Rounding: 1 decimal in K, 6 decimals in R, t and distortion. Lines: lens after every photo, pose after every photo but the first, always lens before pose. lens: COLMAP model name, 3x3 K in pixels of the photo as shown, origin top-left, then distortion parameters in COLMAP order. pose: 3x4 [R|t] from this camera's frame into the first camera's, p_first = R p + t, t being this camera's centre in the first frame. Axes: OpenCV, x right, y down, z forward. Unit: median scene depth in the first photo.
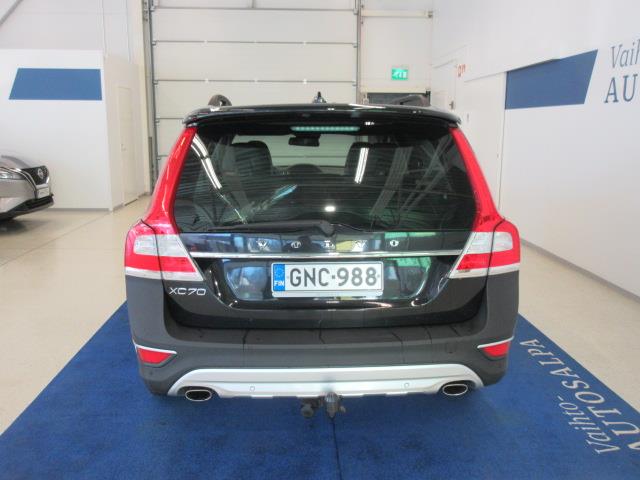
lens RADIAL K [[606.8, 0, 320.0], [0, 606.8, 240.0], [0, 0, 1]] dist [0.007003, -0.016336]
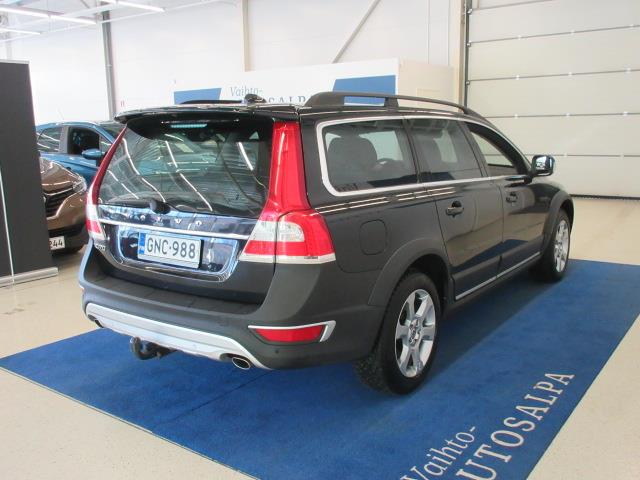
lens RADIAL K [[606.8, 0, 320.0], [0, 606.8, 240.0], [0, 0, 1]] dist [0.007003, -0.016336]
pose [[0.776931, 0.096157, -0.622200, 0.999760], [-0.096164, 0.994796, 0.033661, -0.024274], [0.622199, 0.033681, 0.782134, 0.230169]]
